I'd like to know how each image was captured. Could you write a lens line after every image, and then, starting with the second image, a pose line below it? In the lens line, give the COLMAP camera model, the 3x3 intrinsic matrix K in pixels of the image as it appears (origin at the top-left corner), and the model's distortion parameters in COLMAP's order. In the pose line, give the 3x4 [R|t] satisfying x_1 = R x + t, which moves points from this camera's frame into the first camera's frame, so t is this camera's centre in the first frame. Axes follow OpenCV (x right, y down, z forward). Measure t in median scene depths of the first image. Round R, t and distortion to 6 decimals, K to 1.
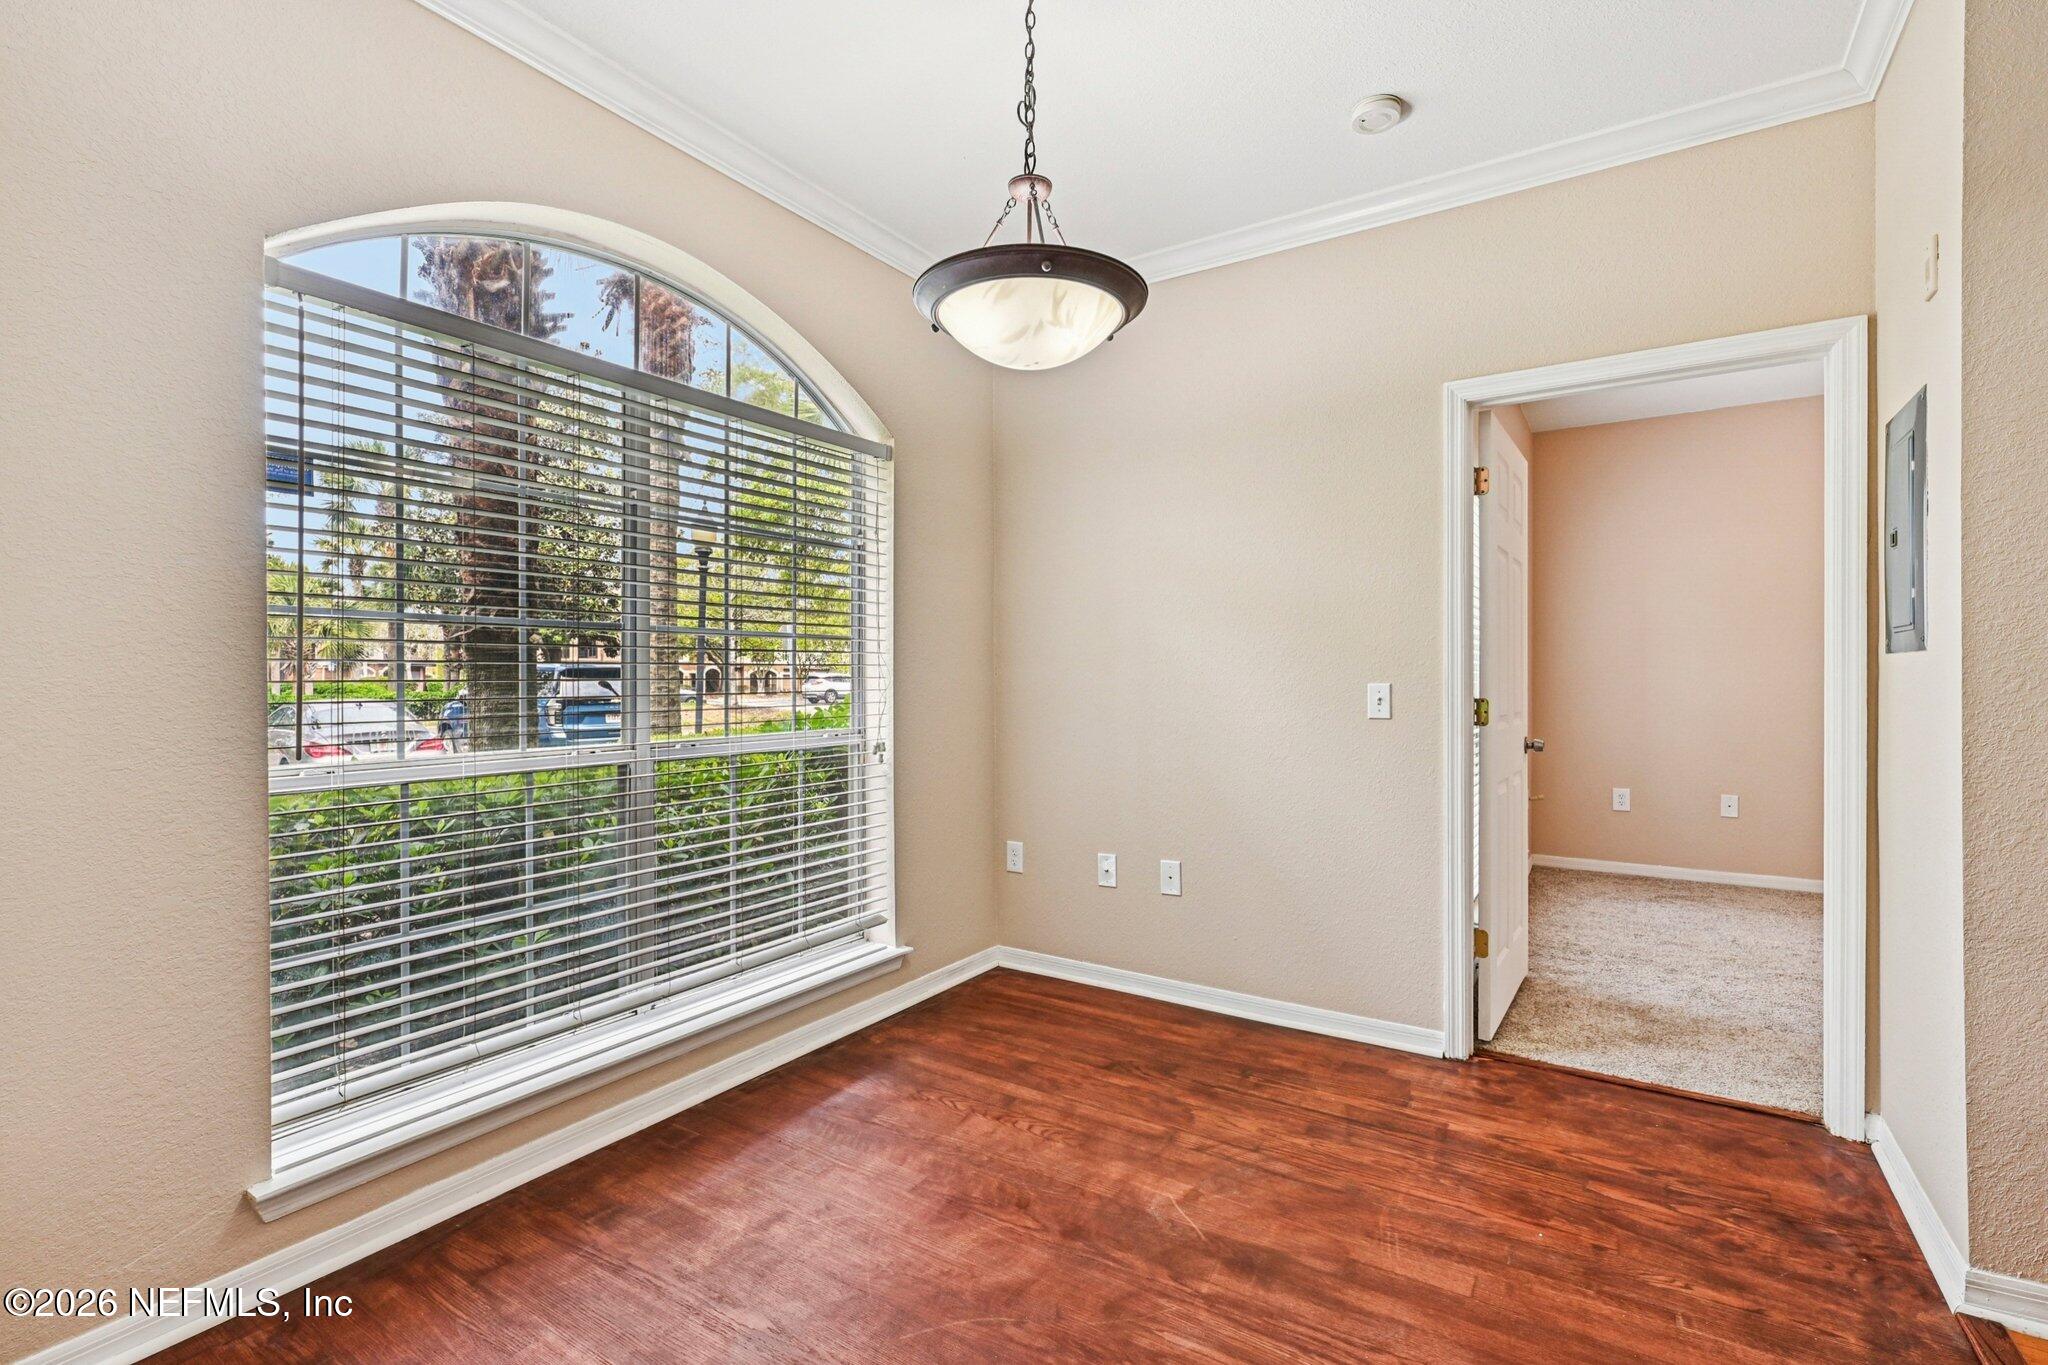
lens RADIAL K [[925.4, 0, 1028.3], [0, 925.4, 682.9], [0, 0, 1]] dist [-0.000816, 0.000440]
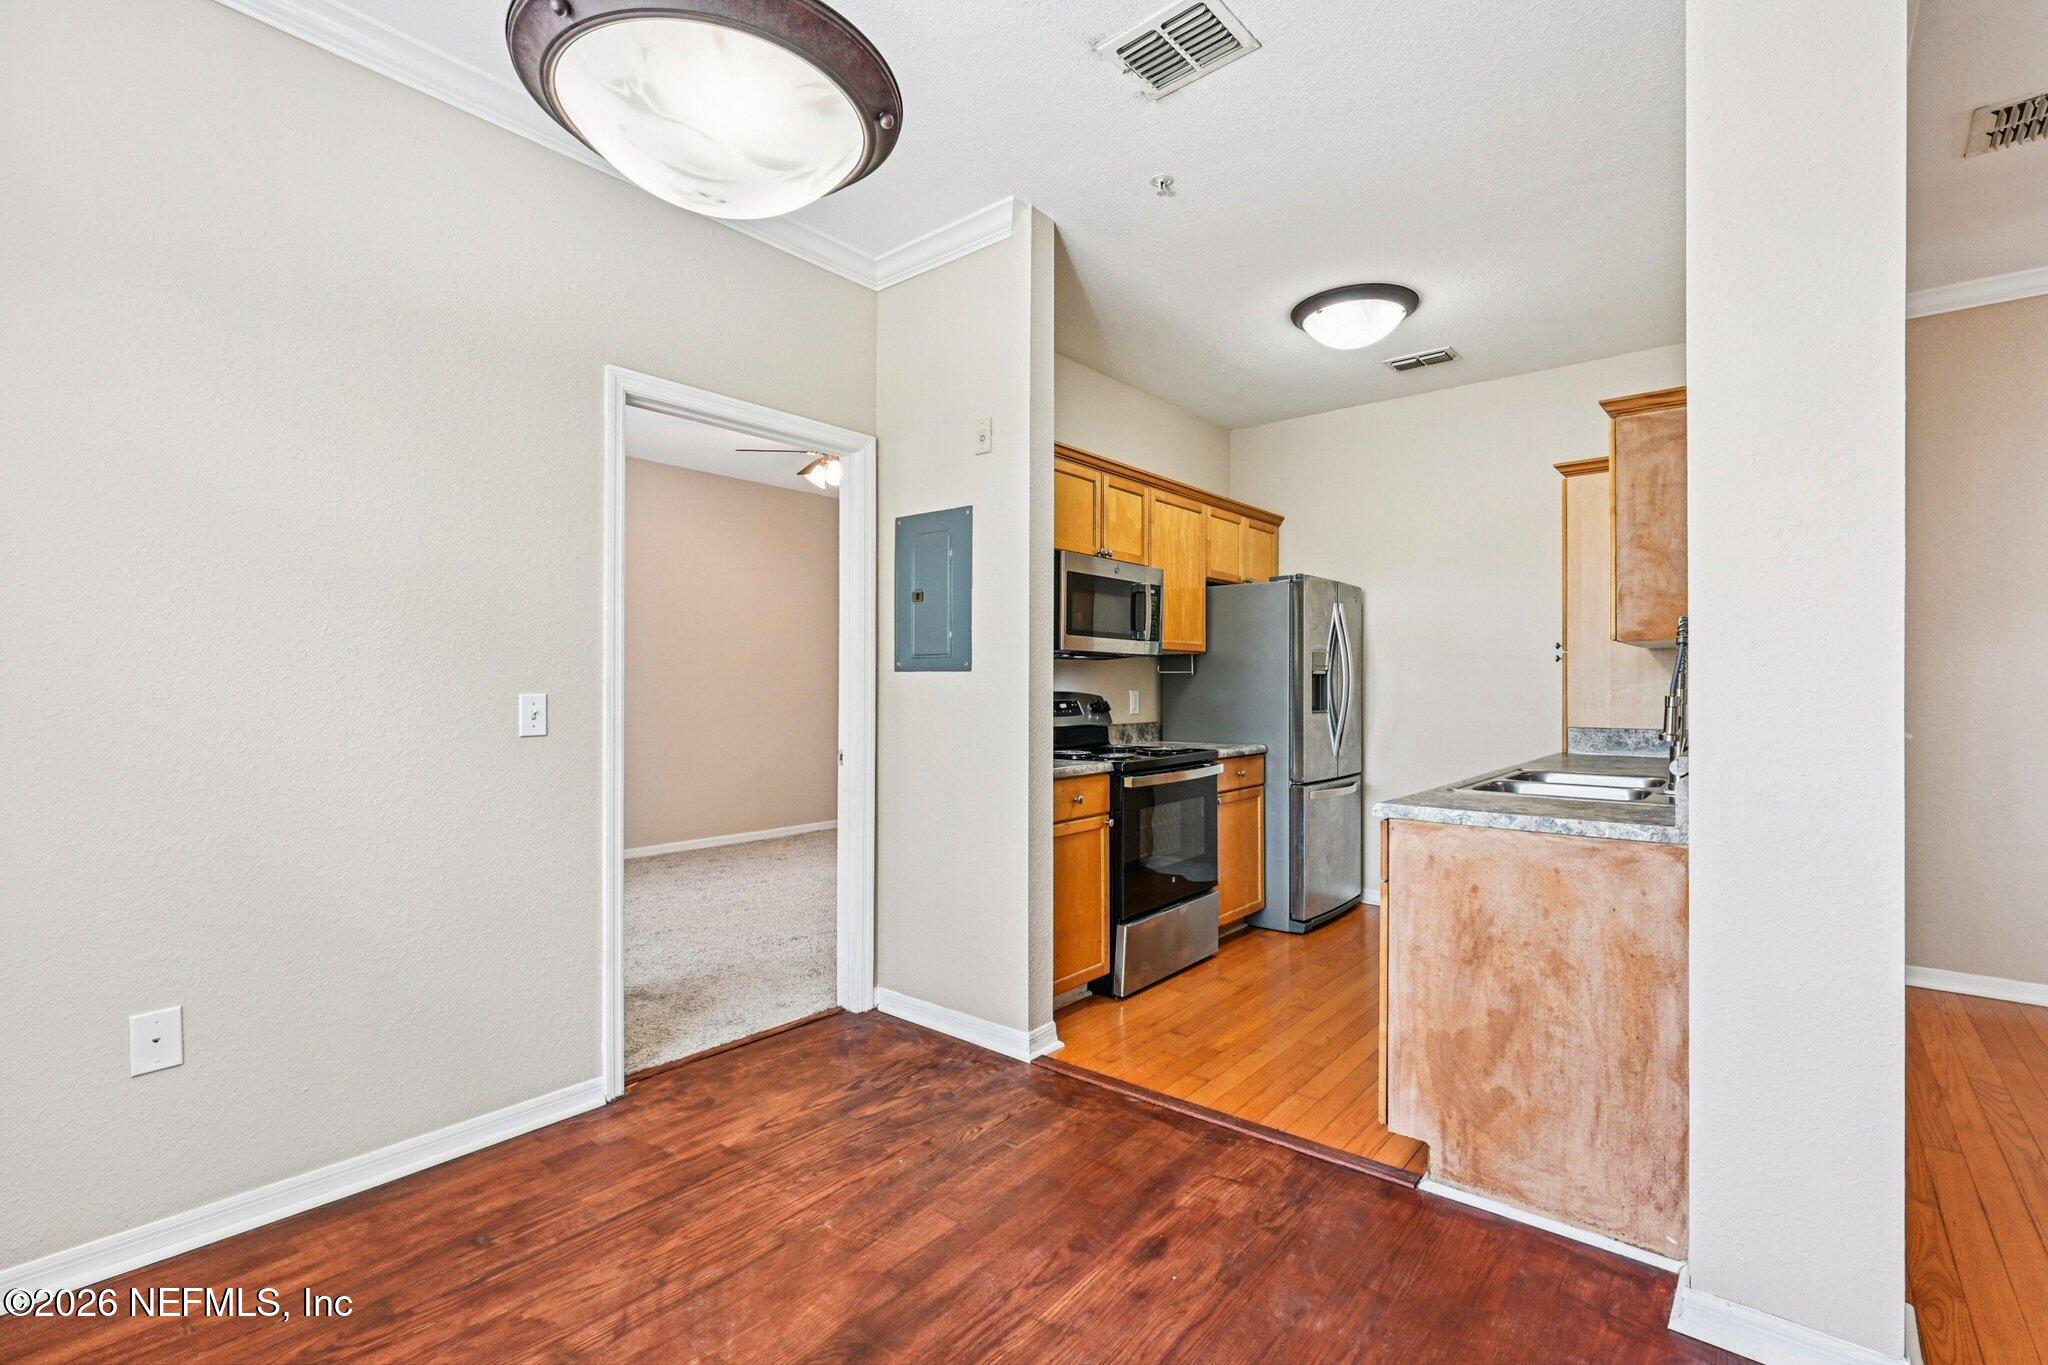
lens RADIAL K [[925.4, 0, 1028.3], [0, 925.4, 682.9], [0, 0, 1]] dist [-0.000816, 0.000440]
pose [[0.113824, 0.003056, 0.993496, -0.496216], [0.001932, 0.999993, -0.003297, -0.006773], [-0.993499, 0.002295, 0.113817, 0.581026]]
